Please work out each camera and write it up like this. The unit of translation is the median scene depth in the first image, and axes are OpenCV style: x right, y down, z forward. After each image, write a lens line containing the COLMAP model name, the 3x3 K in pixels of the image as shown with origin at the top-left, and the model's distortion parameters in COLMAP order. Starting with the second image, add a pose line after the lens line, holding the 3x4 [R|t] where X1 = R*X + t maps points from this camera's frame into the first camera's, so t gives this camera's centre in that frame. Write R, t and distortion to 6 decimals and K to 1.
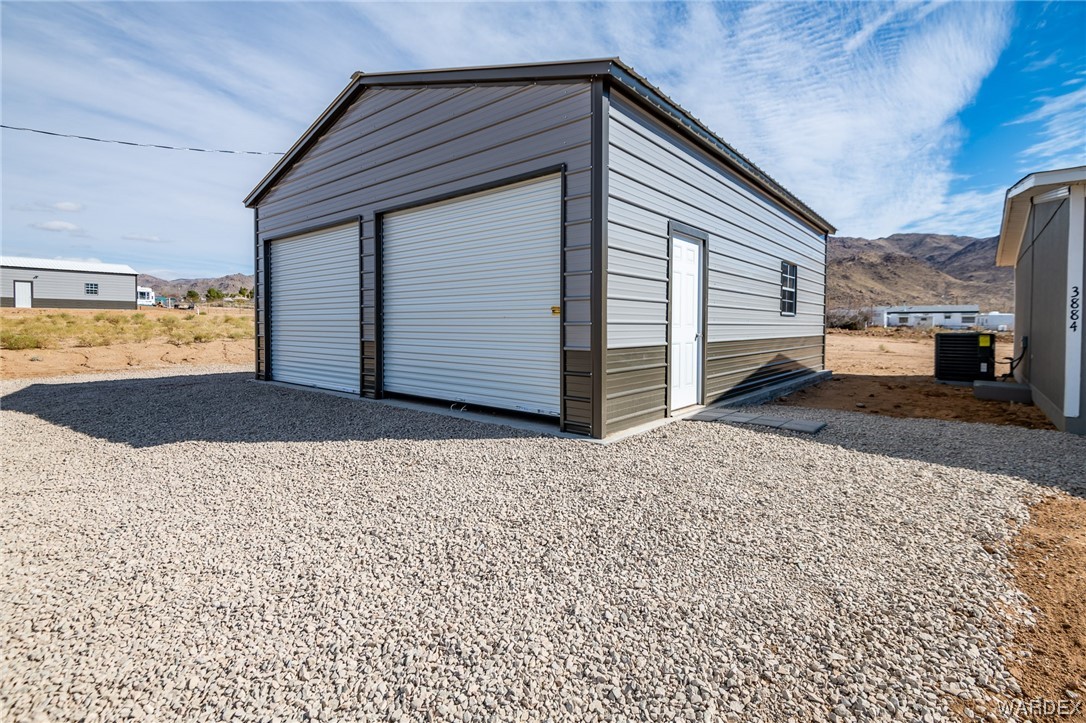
lens RADIAL K [[497.8, 0, 547.5], [0, 497.8, 362.8], [0, 0, 1]] dist [0.028527, -0.018771]
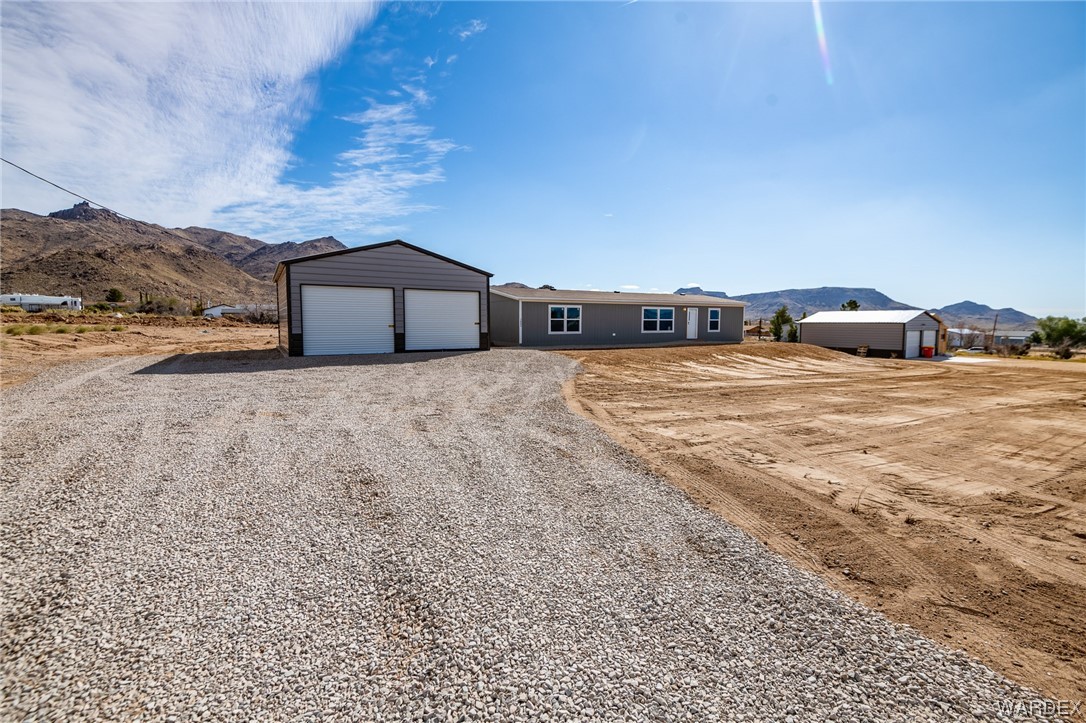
lens RADIAL K [[497.8, 0, 547.5], [0, 497.8, 362.8], [0, 0, 1]] dist [0.028527, -0.018771]
pose [[0.332023, -0.083465, 0.939571, 0.098153], [0.073456, 0.995341, 0.062462, -0.030634], [-0.940407, 0.048278, 0.336607, 0.336368]]
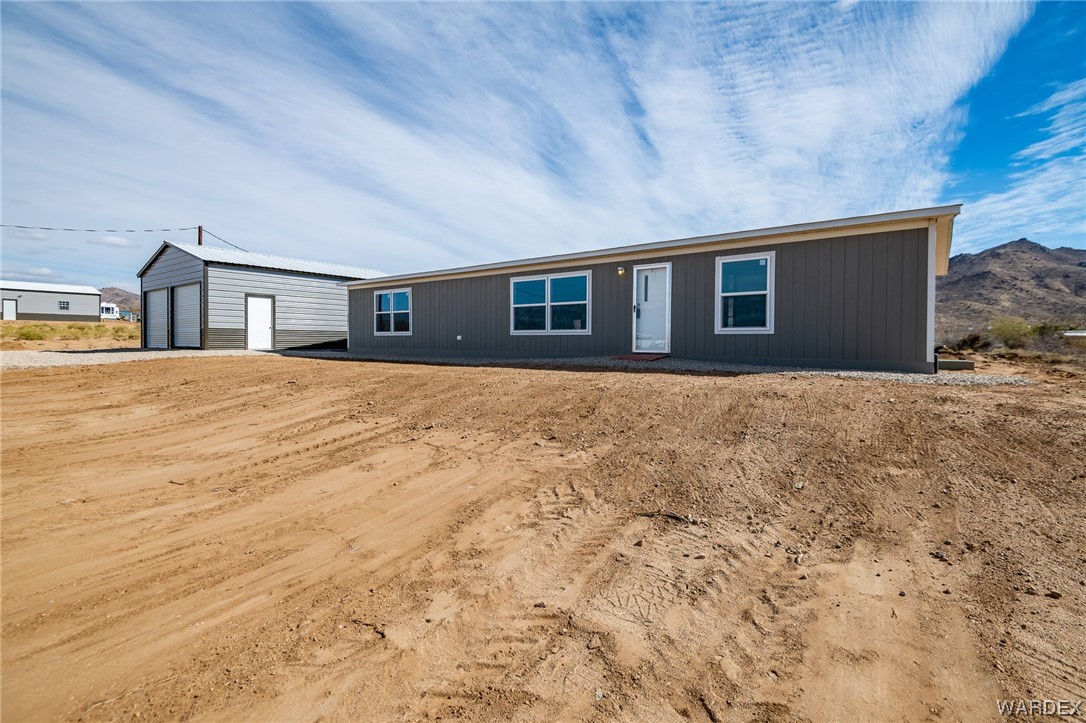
lens RADIAL K [[497.8, 0, 547.5], [0, 497.8, 362.8], [0, 0, 1]] dist [0.028527, -0.018771]
pose [[0.998498, -0.002999, 0.054703, 0.056594], [0.005064, 0.999278, -0.037648, -0.013823], [-0.054551, 0.037869, 0.997793, 0.193344]]
